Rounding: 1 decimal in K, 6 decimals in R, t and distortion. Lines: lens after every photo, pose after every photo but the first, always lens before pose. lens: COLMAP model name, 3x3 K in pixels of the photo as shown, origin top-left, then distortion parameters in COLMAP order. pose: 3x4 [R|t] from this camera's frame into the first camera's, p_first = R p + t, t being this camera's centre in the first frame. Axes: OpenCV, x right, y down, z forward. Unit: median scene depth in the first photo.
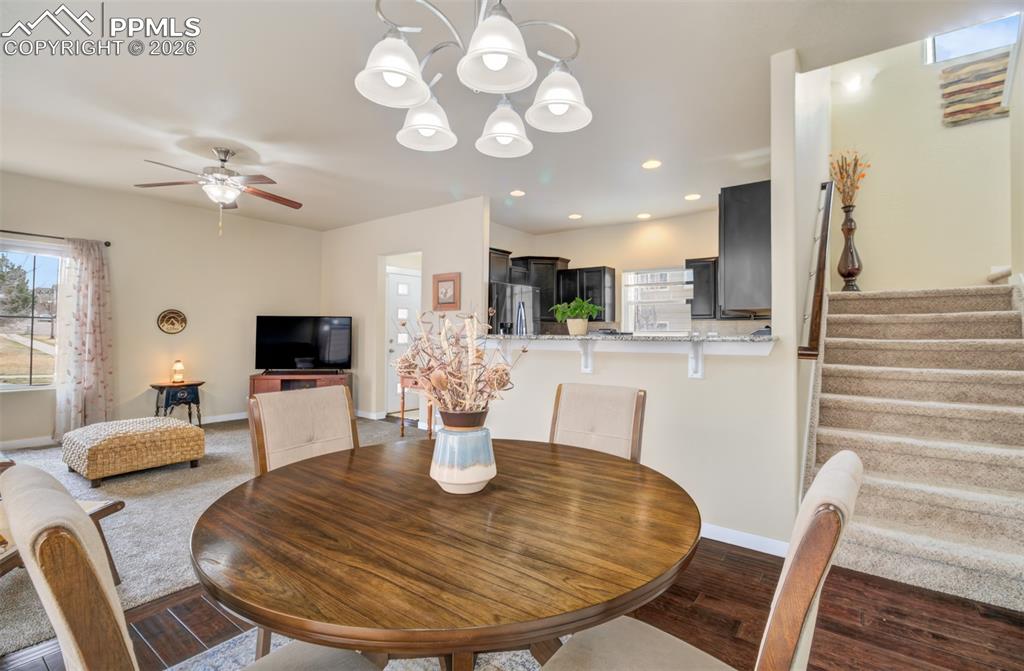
lens RADIAL K [[478.2, 0, 510.2], [0, 478.2, 327.4], [0, 0, 1]] dist [-0.000537, 0.001151]
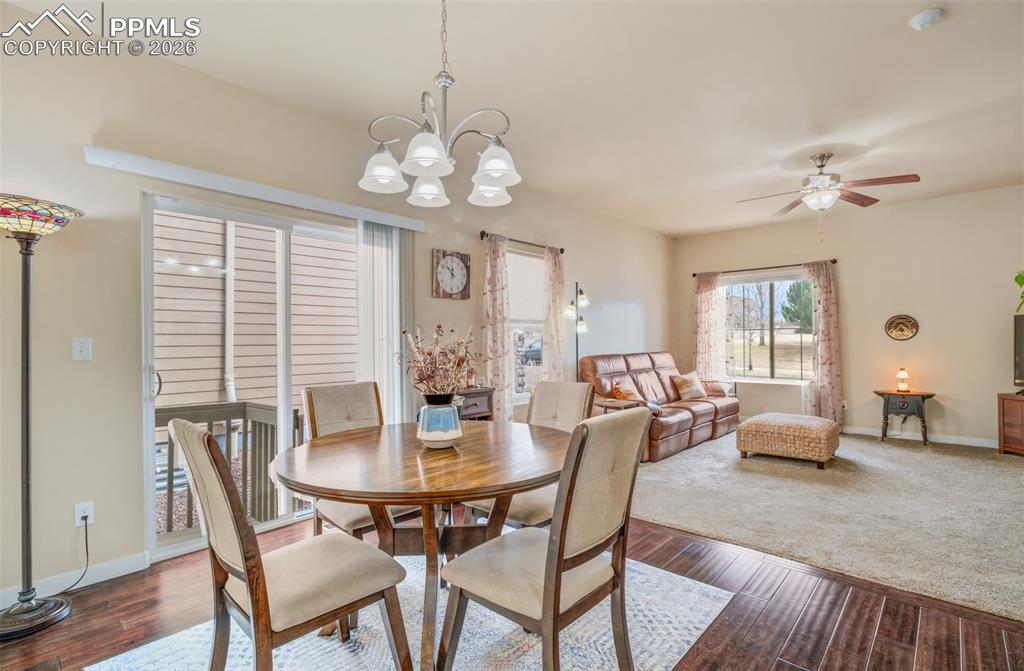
lens RADIAL K [[478.2, 0, 516.3], [0, 478.2, 340.8], [0, 0, 1]] dist [-0.000537, 0.001151]
pose [[-0.094693, -0.008088, -0.995474, 0.321274], [0.019502, 0.999760, -0.009978, 0.008538], [0.995315, -0.020358, -0.094513, 0.325940]]
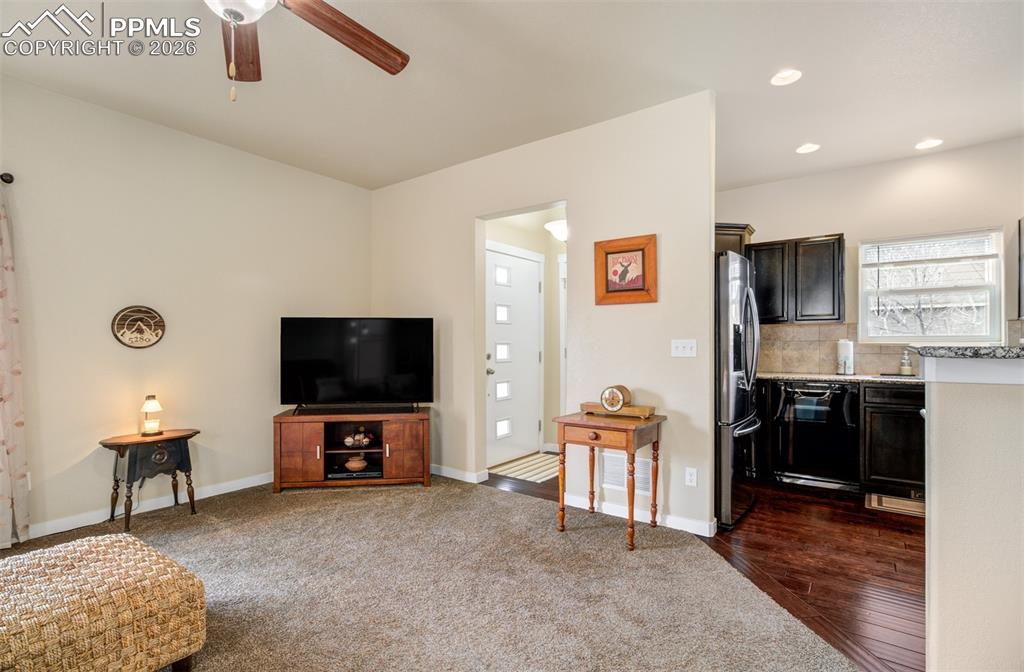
lens RADIAL K [[476.9, 0, 503.5], [0, 476.9, 348.4], [0, 0, 1]] dist [0.002041, -0.000431]
pose [[0.999935, -0.008983, 0.007024, -0.280729], [0.008833, 0.999739, 0.021073, 0.004974], [-0.007212, -0.021009, 0.999753, 0.432916]]
